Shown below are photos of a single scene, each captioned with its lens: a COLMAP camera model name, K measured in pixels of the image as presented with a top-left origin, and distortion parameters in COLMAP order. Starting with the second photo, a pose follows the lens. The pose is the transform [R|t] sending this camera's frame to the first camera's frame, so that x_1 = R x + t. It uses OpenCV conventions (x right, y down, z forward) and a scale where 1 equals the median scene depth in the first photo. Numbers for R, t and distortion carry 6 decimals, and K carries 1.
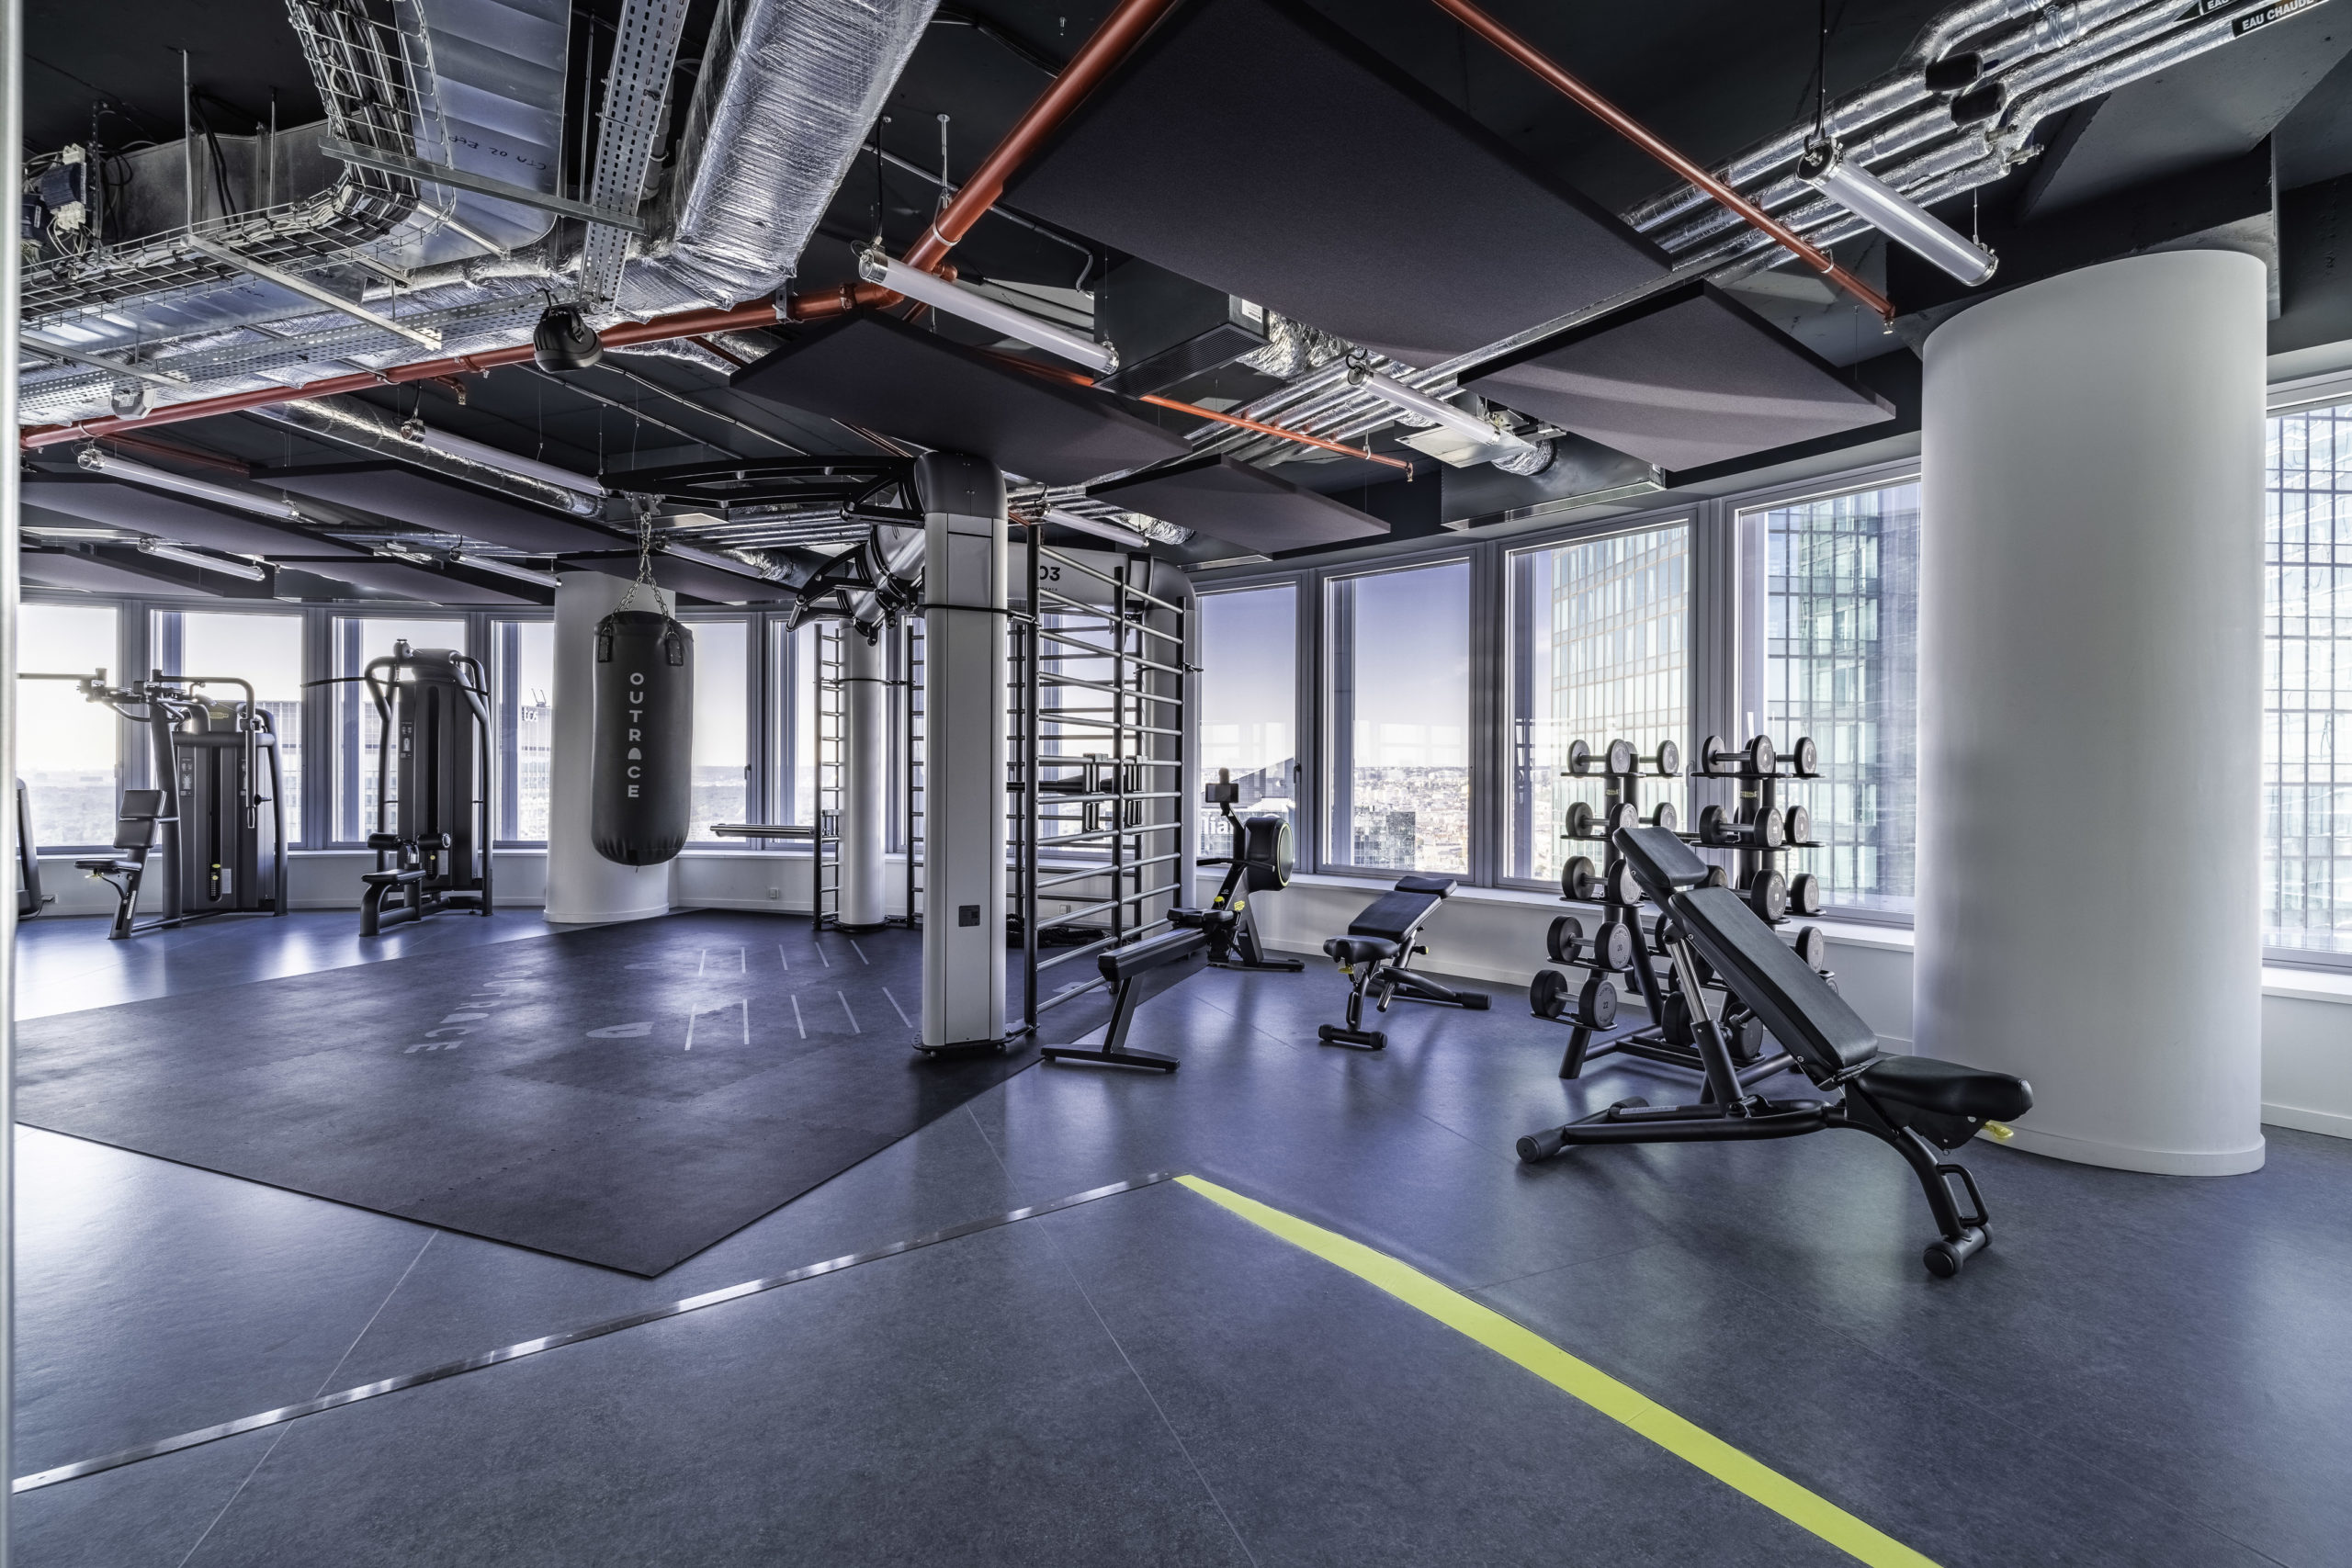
lens RADIAL K [[985.5, 0, 1181.3], [0, 985.5, 774.6], [0, 0, 1]] dist [-0.003821, -0.000441]
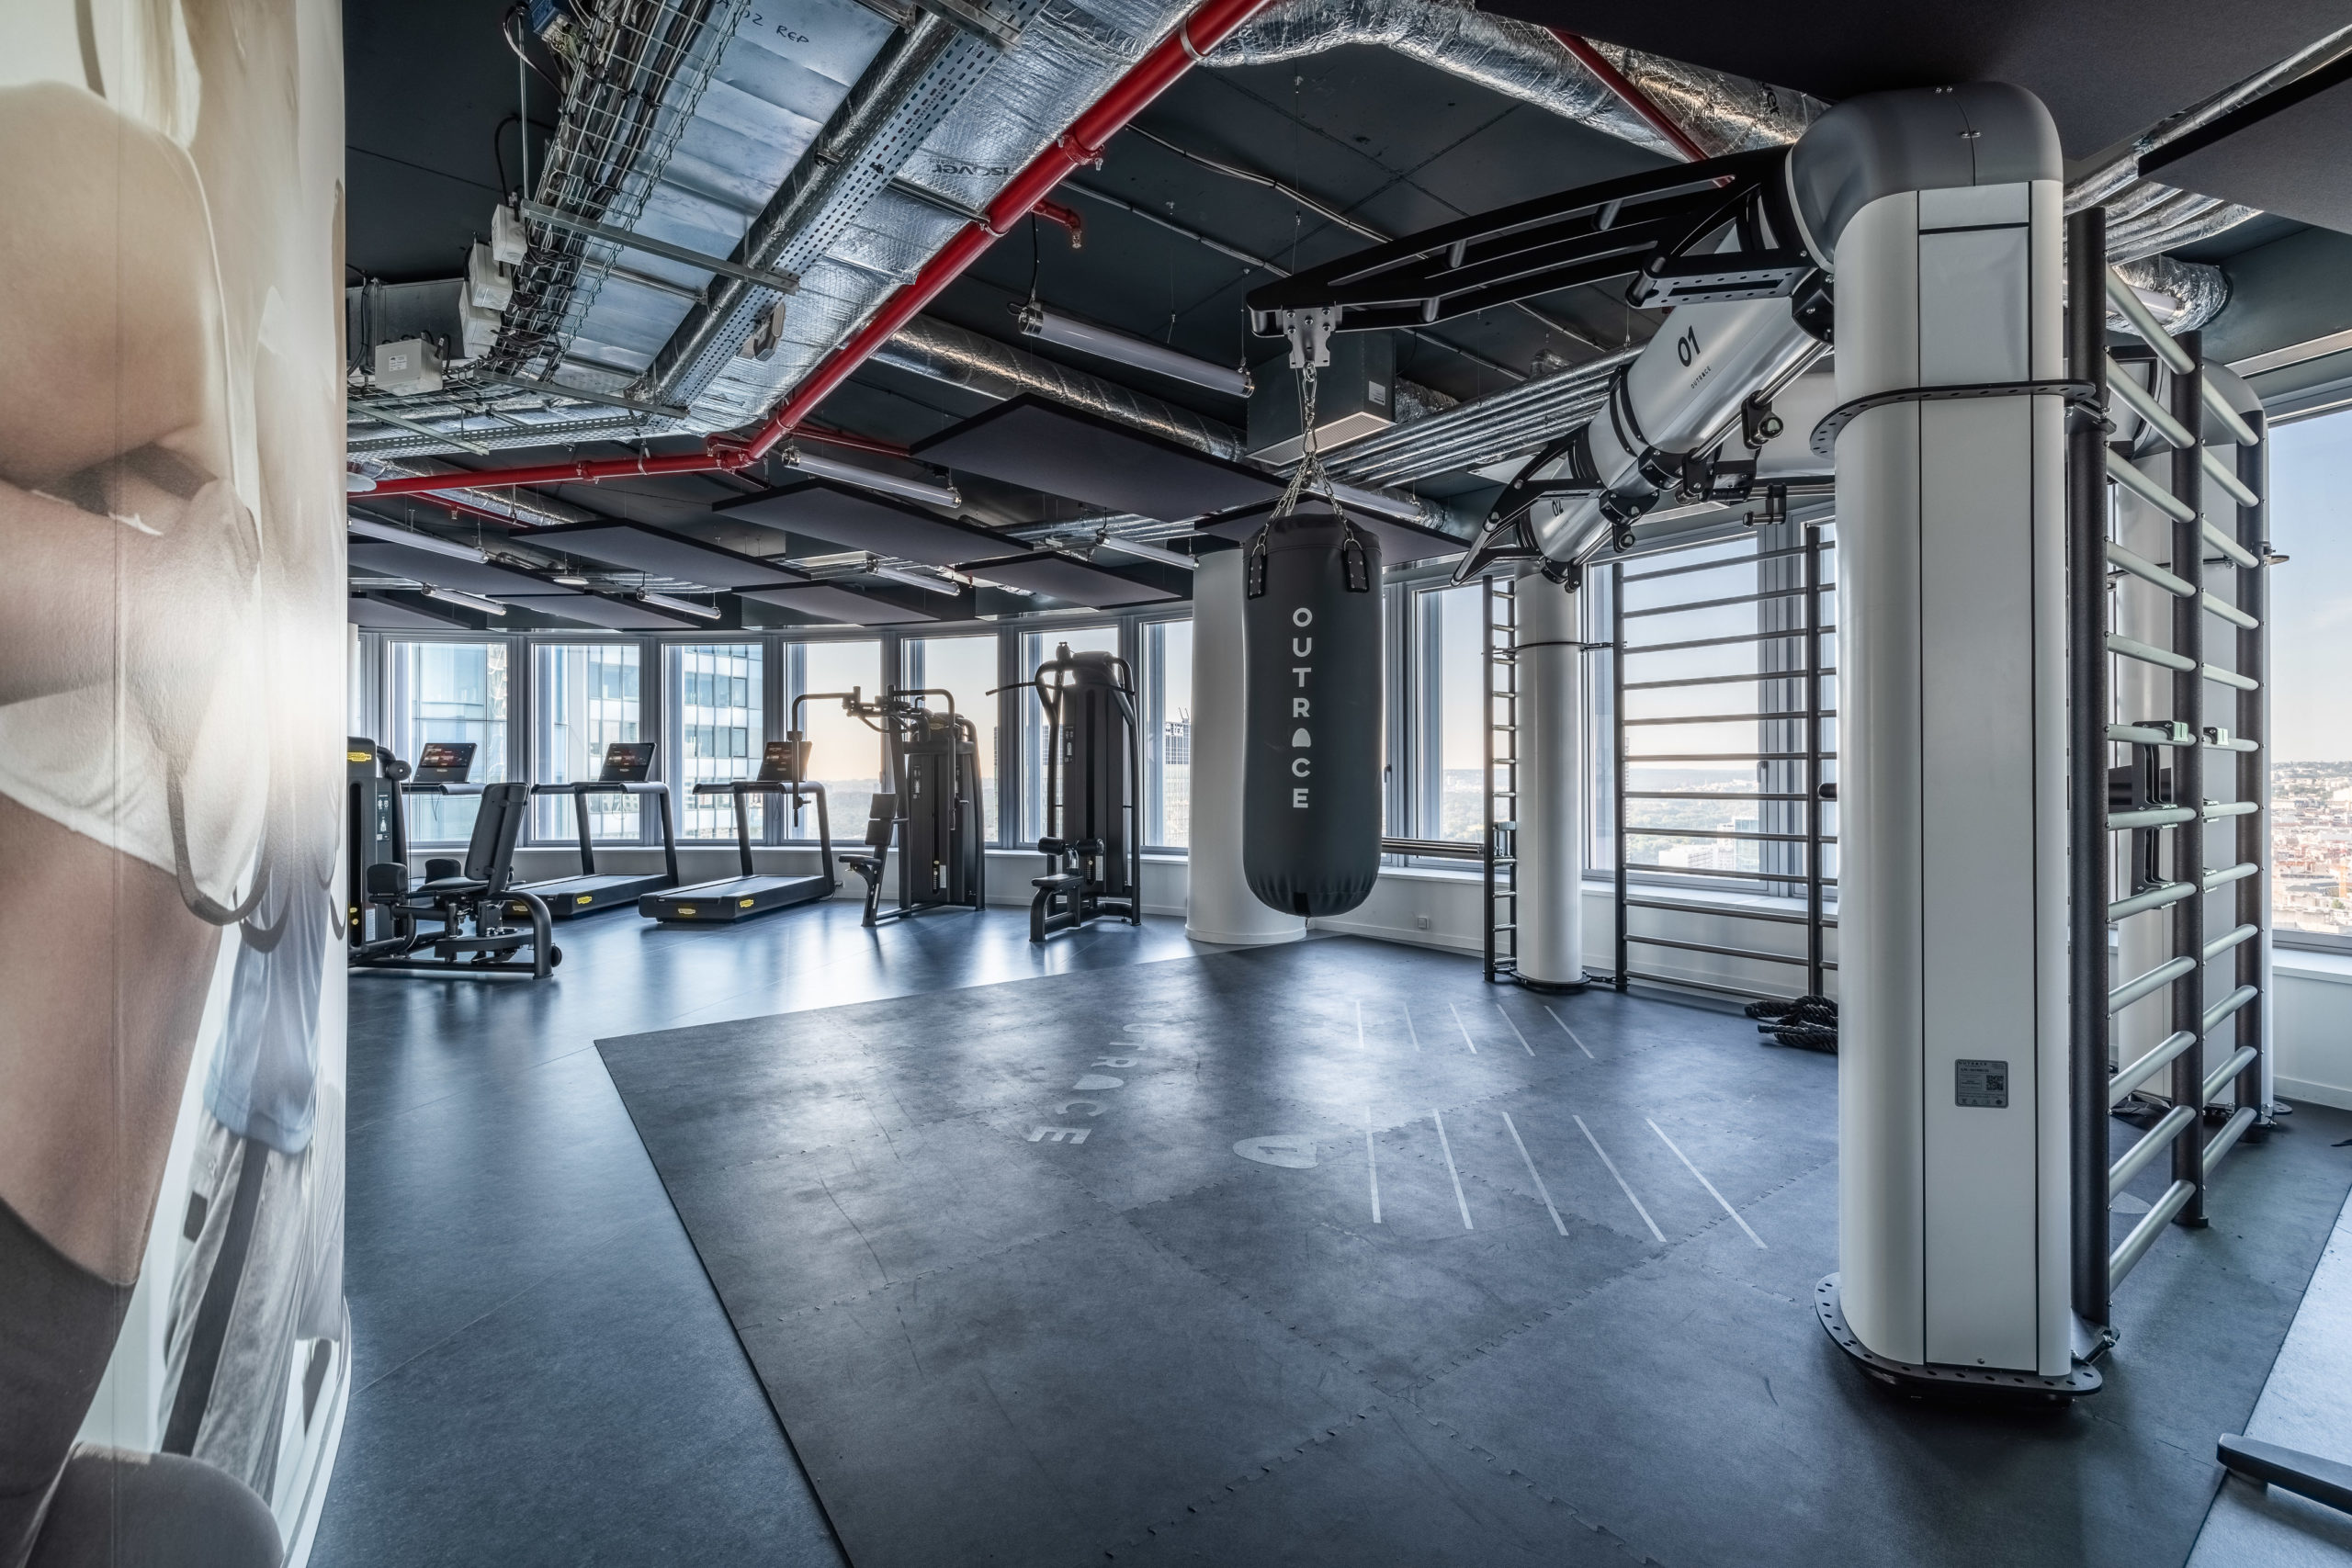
lens RADIAL K [[985.5, 0, 1181.3], [0, 985.5, 774.6], [0, 0, 1]] dist [-0.003821, -0.000441]
pose [[0.834999, -0.008454, -0.550187, -0.146847], [0.006359, 0.999963, -0.005716, 0.002599], [0.550215, 0.001274, 0.835022, 0.233947]]
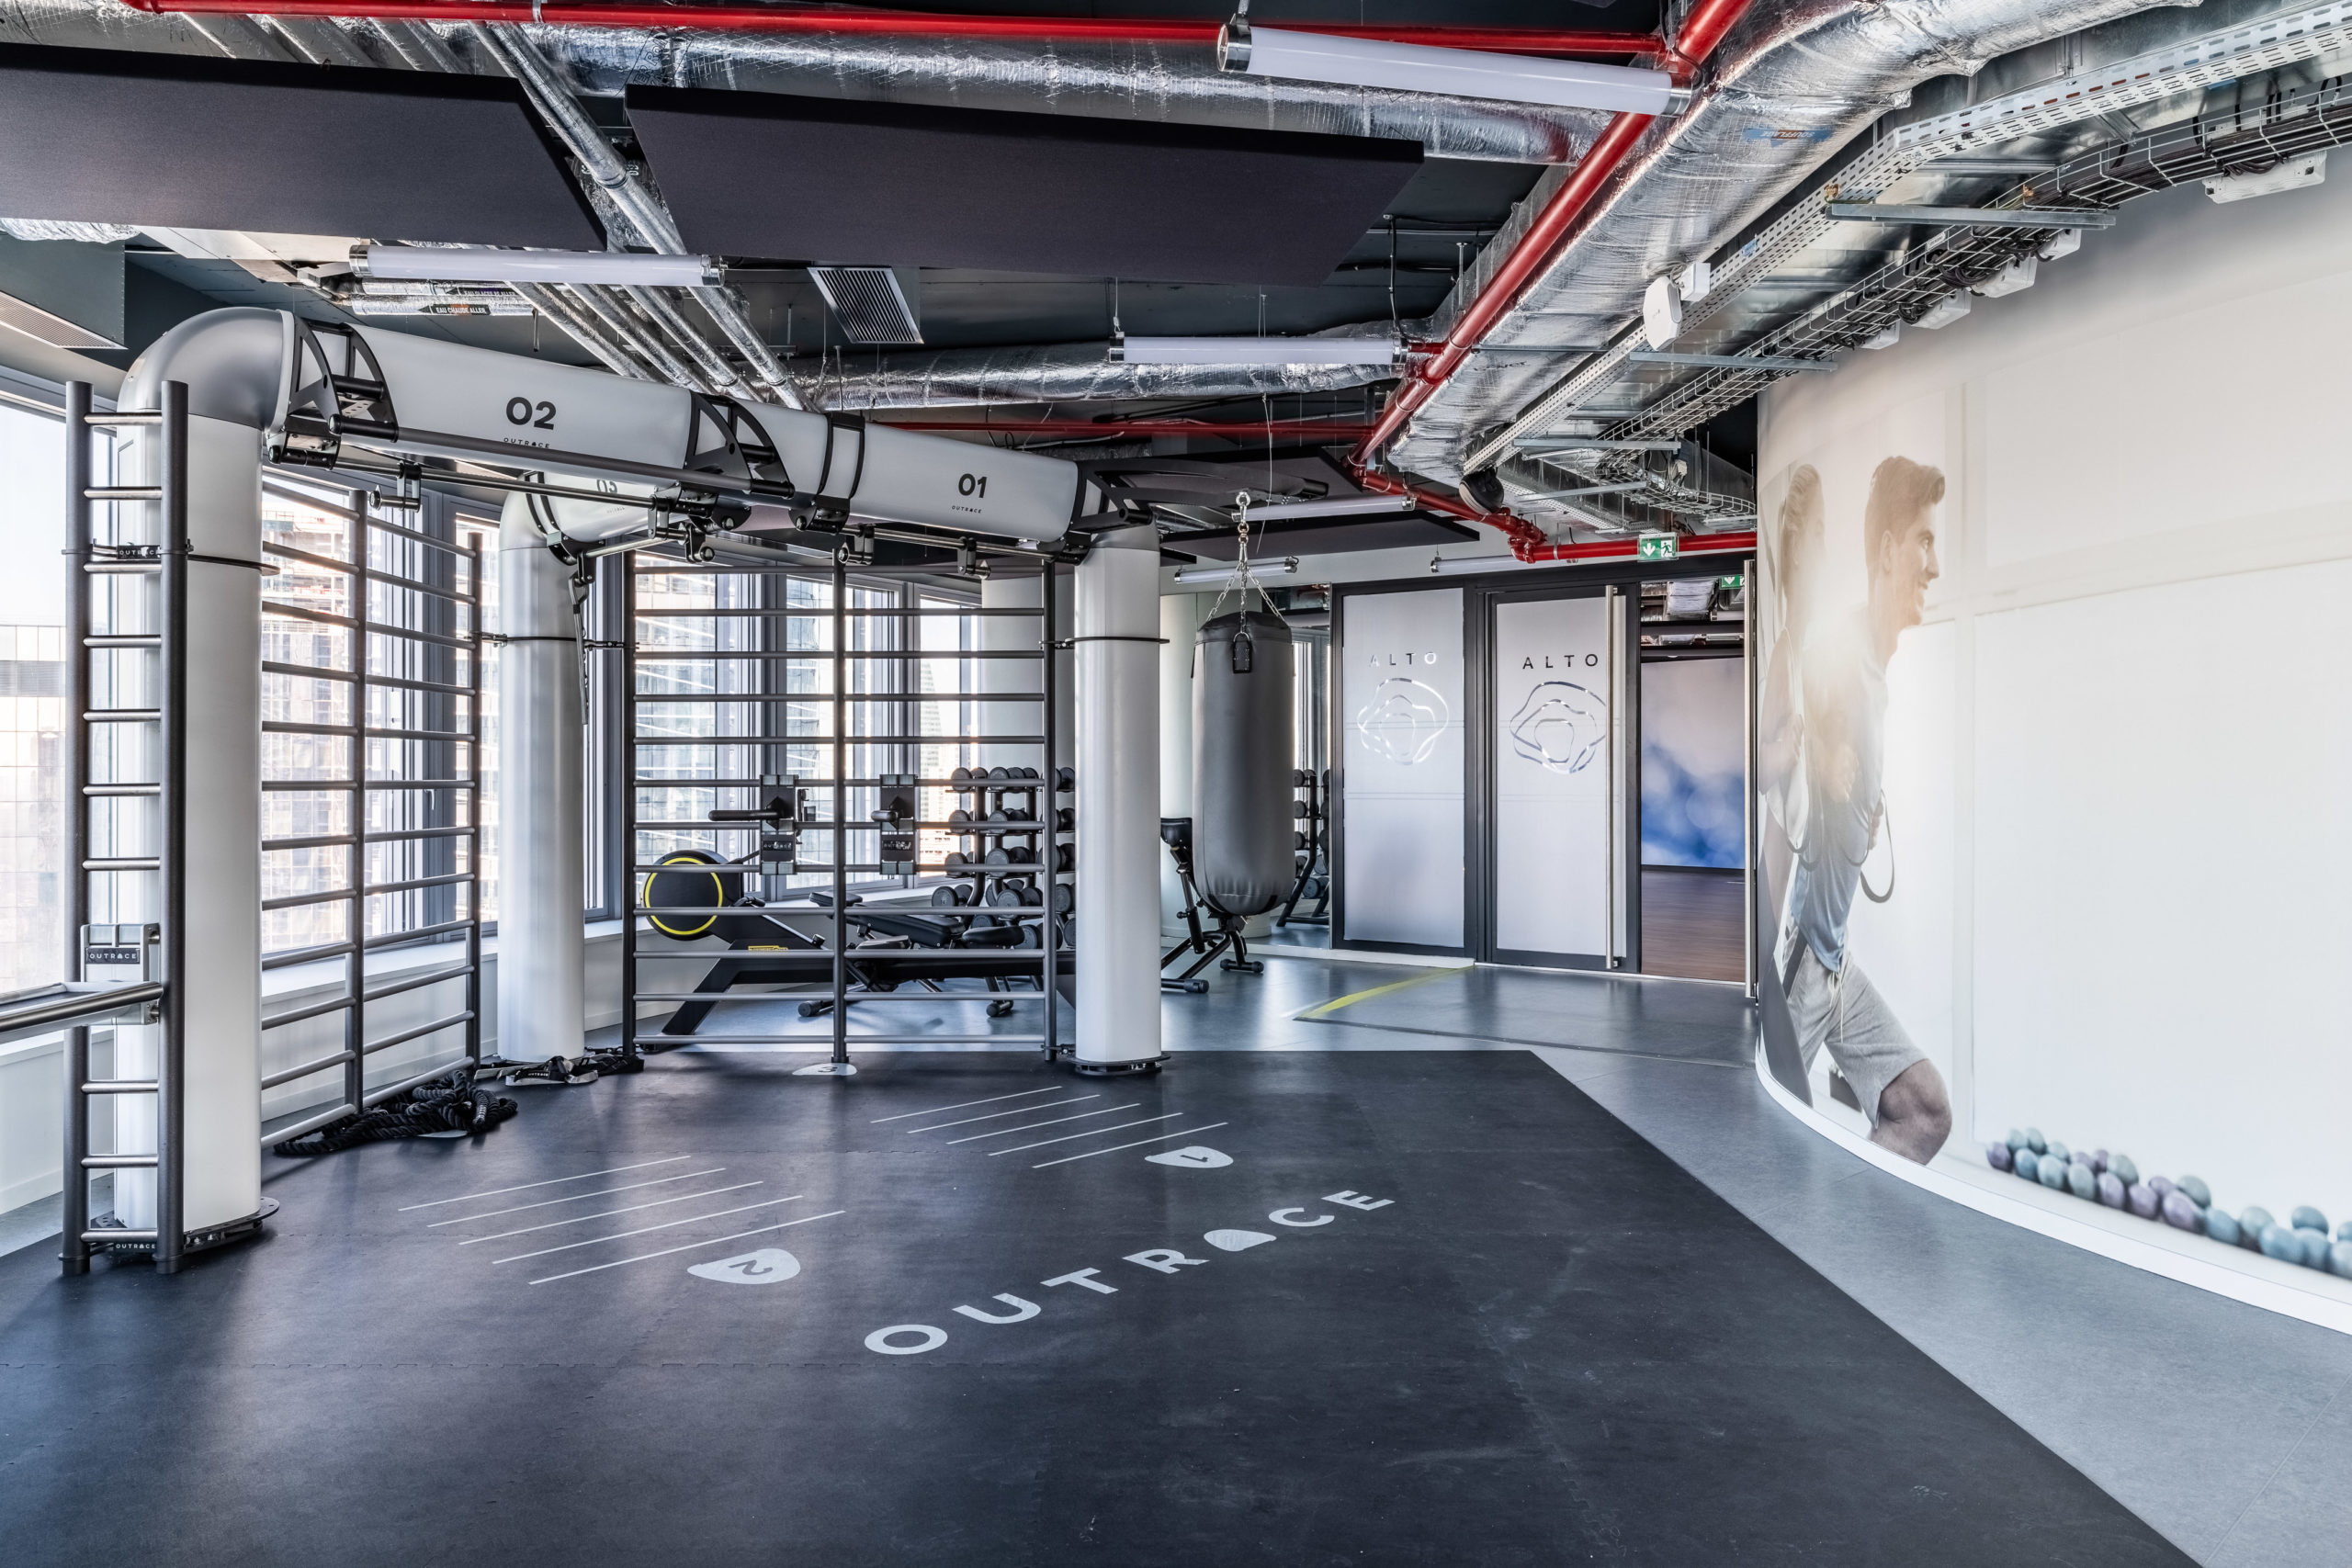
lens RADIAL K [[1539.6, 0, 1176.0], [0, 1539.6, 784.0], [0, 0, 1]] dist [0.000422, 0.000077]
pose [[-0.360485, -0.014567, 0.932651, -0.961006], [-0.002306, 0.999889, 0.014726, -0.020184], [-0.932762, 0.003158, -0.360478, 0.841686]]
